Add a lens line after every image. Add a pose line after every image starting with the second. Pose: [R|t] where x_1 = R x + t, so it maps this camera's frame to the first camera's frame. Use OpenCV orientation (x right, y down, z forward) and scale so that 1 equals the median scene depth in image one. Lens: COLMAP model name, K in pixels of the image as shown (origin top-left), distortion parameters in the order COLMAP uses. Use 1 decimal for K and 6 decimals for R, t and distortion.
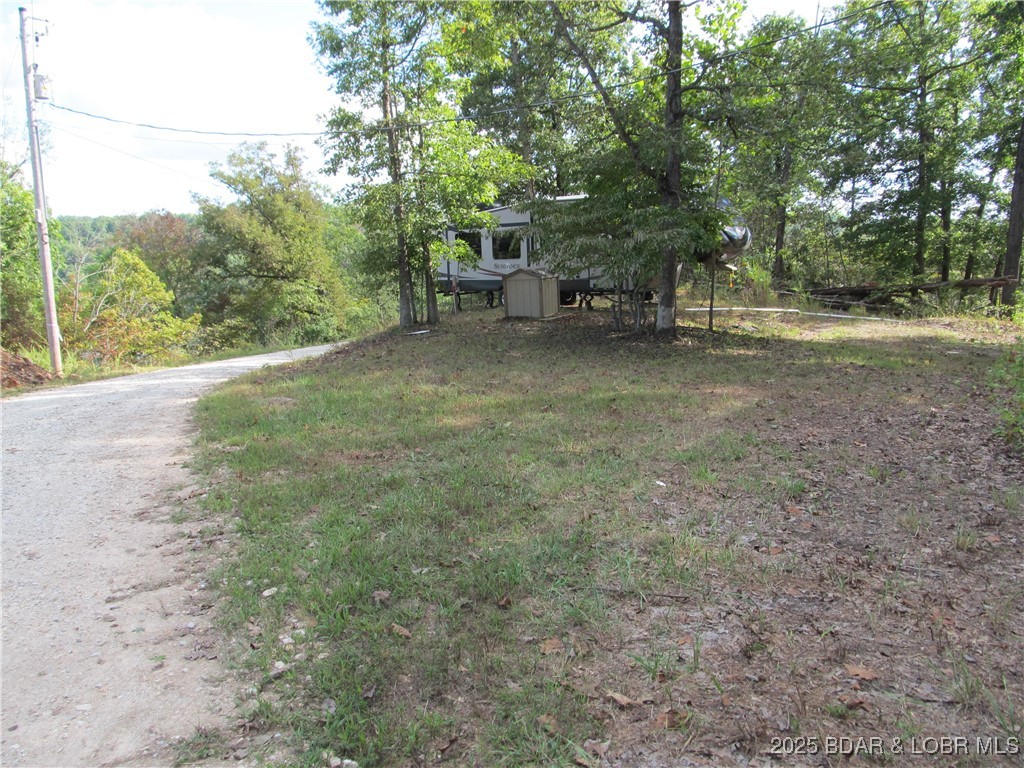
lens RADIAL K [[832.5, 0, 512.0], [0, 832.5, 384.0], [0, 0, 1]] dist [-0.008819, 0.001967]
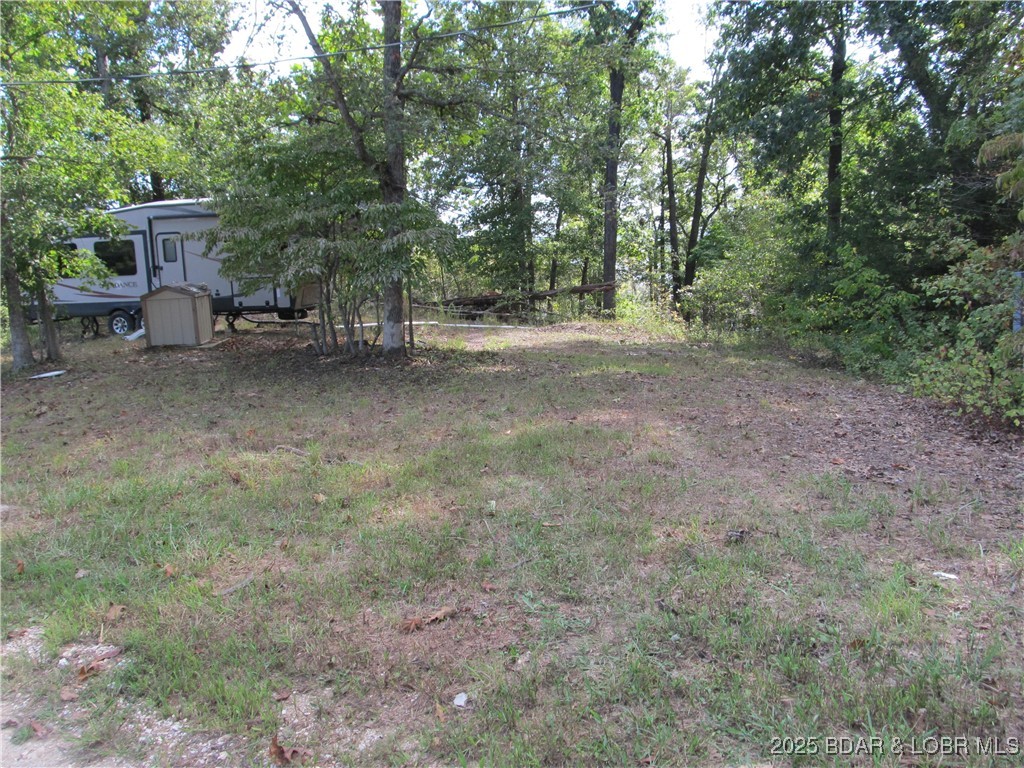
lens RADIAL K [[832.5, 0, 512.0], [0, 832.5, 384.0], [0, 0, 1]] dist [-0.008819, 0.001967]
pose [[0.872138, -0.083399, 0.482099, -0.092448], [0.093624, 0.995604, 0.002861, -0.015461], [-0.480218, 0.042641, 0.876112, 0.144447]]
